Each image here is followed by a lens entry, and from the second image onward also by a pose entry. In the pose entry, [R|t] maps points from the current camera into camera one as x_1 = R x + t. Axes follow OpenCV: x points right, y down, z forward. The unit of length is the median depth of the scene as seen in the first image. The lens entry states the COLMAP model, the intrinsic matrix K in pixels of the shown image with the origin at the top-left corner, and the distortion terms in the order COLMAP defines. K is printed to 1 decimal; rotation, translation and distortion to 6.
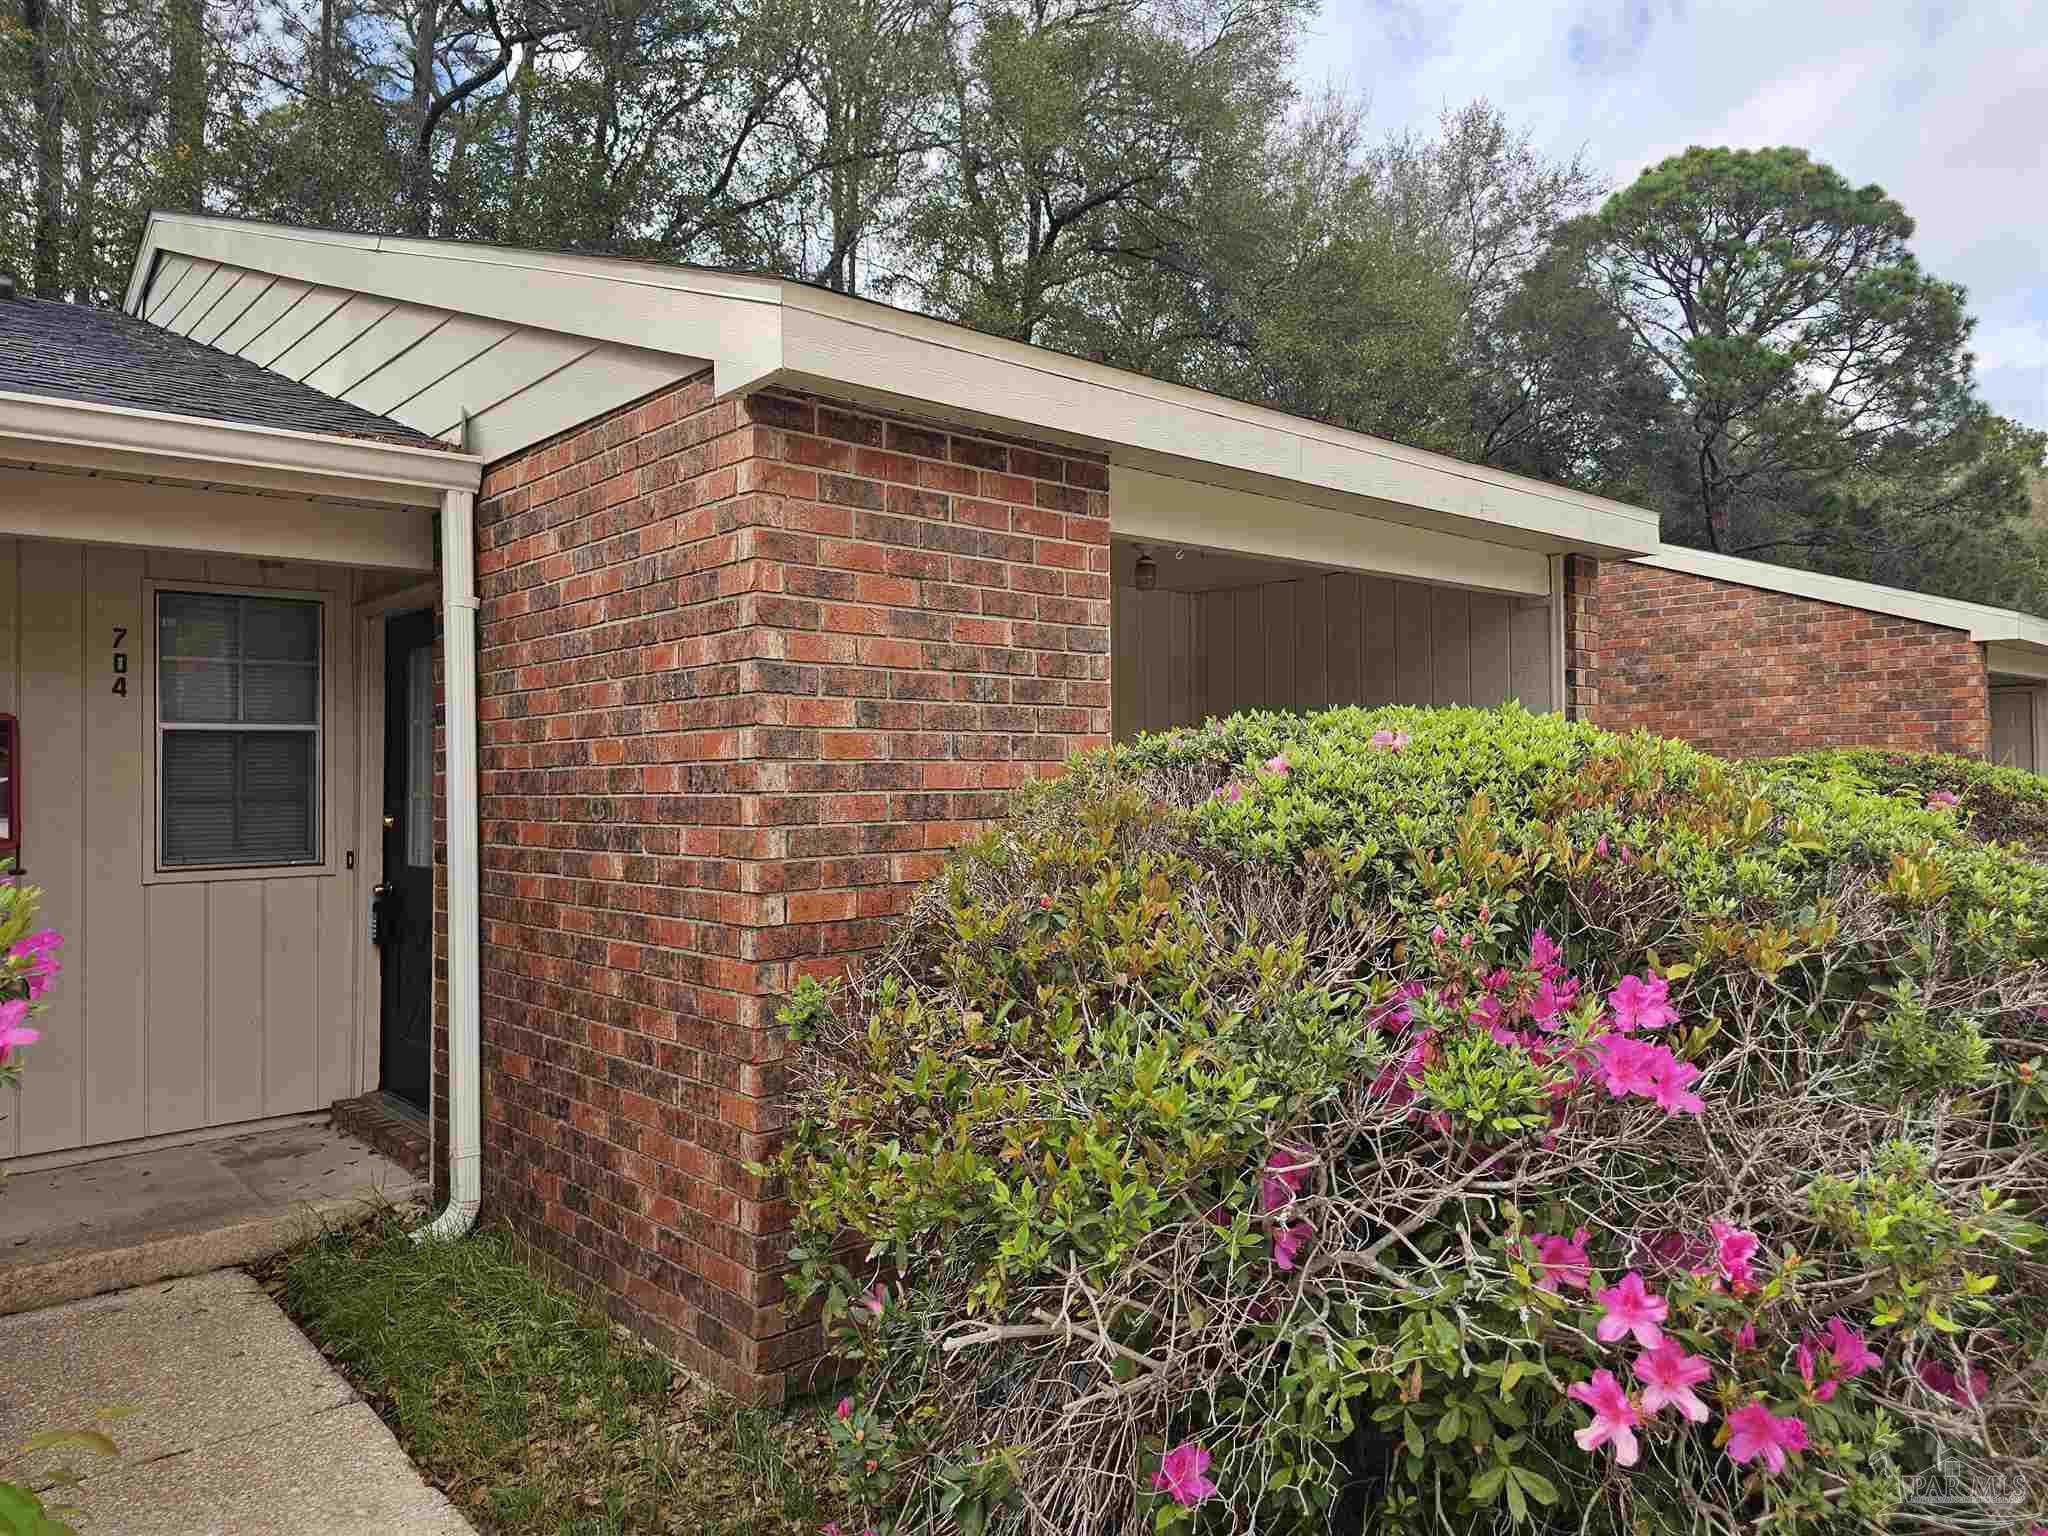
lens RADIAL K [[1379.4, 0, 1022.6], [0, 1379.4, 770.9], [0, 0, 1]] dist [0.001073, 0.000061]
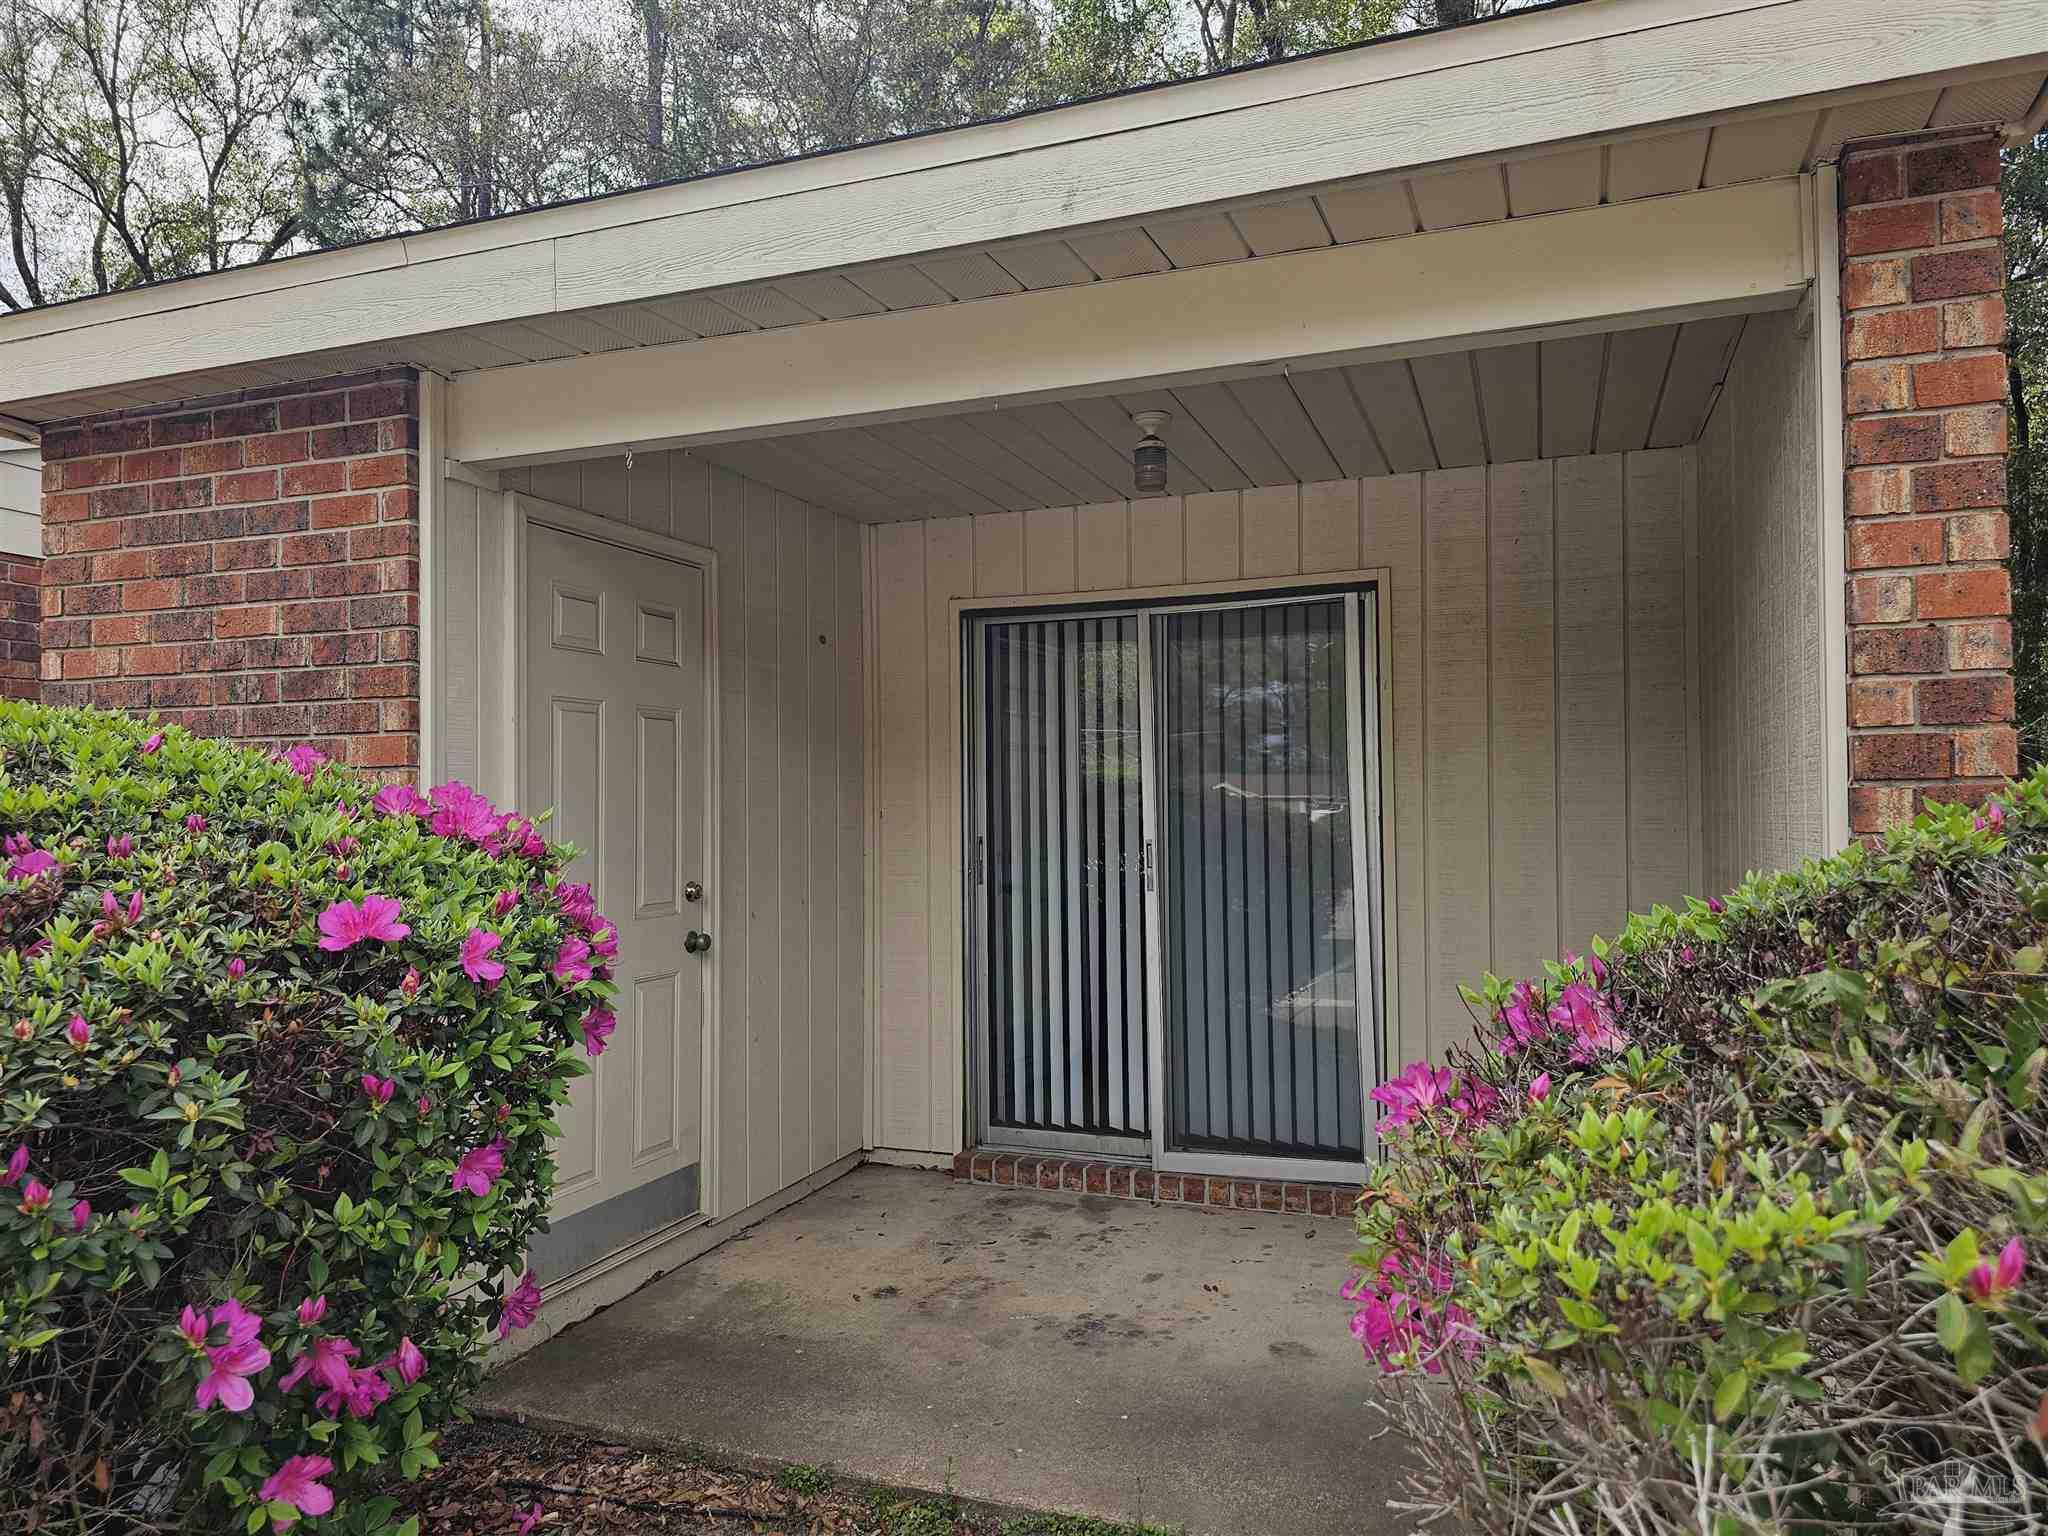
lens RADIAL K [[1379.4, 0, 1021.6], [0, 1379.4, 766.1], [0, 0, 1]] dist [0.001073, 0.000061]
pose [[0.447213, -0.014424, -0.894311, 0.972095], [0.010362, 0.999886, -0.010945, 0.004116], [0.894368, -0.004372, 0.447312, 1.055118]]
